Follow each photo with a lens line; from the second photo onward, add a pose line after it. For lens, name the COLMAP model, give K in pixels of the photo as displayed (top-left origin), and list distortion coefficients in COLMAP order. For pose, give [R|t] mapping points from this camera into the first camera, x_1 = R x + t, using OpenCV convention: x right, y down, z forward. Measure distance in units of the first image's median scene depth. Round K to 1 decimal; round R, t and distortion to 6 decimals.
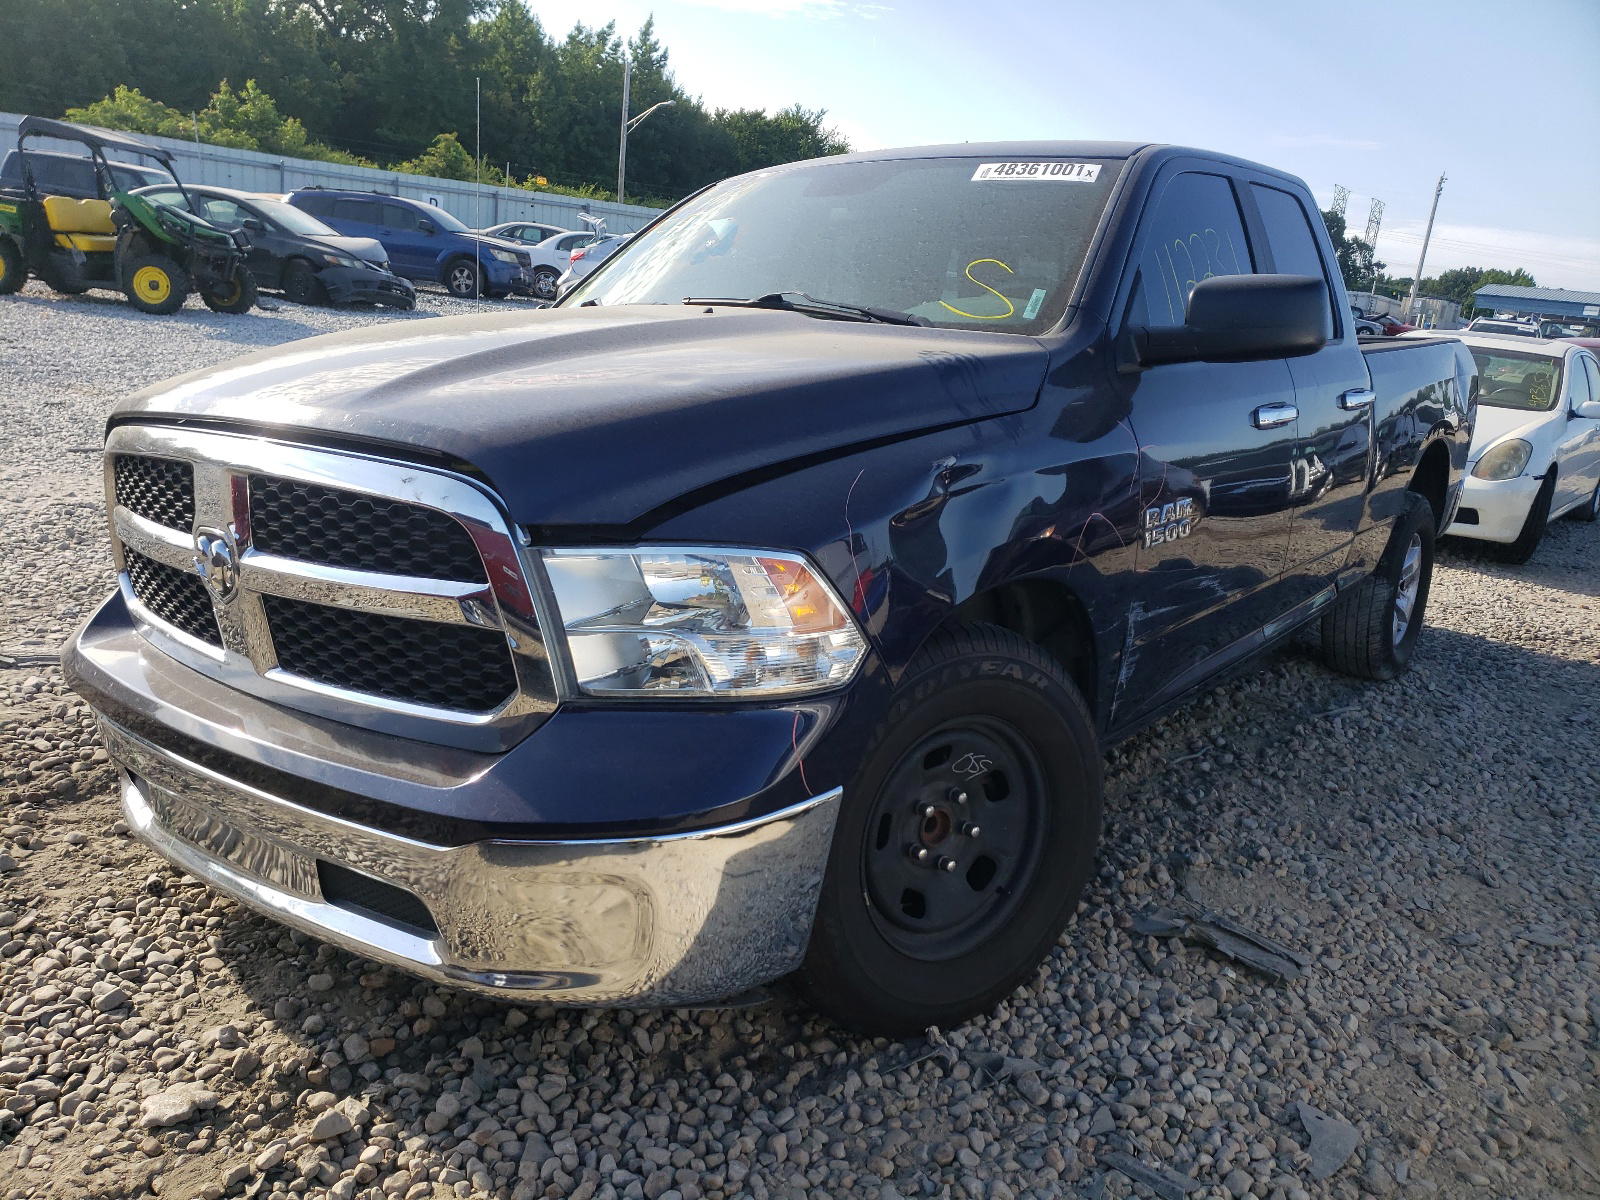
lens RADIAL K [[1203.0, 0, 795.7], [0, 1203.0, 606.6], [0, 0, 1]] dist [0.001445, 0.030973]
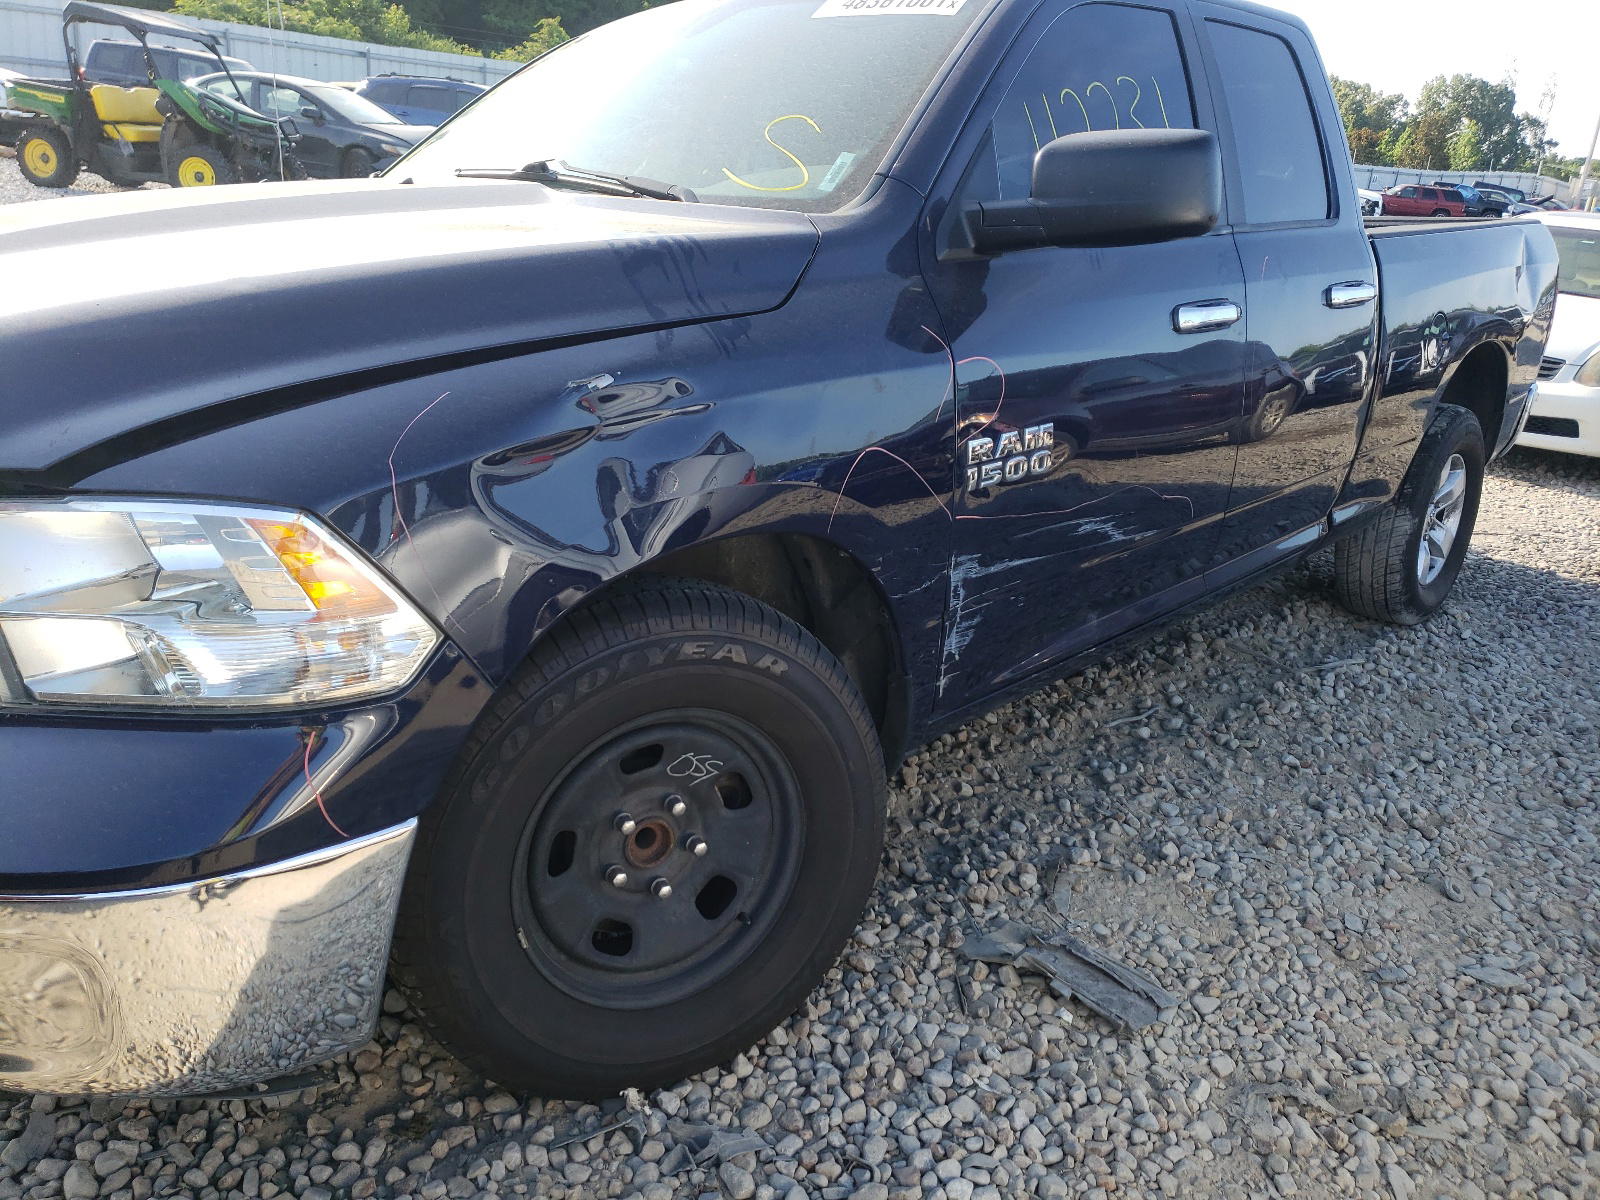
lens RADIAL K [[1203.0, 0, 795.7], [0, 1203.0, 606.6], [0, 0, 1]] dist [0.001445, 0.030973]
pose [[0.995801, 0.021726, -0.088930, 0.220450], [-0.014243, 0.996369, 0.083938, -0.032100], [0.090431, -0.082319, 0.992495, 0.180045]]
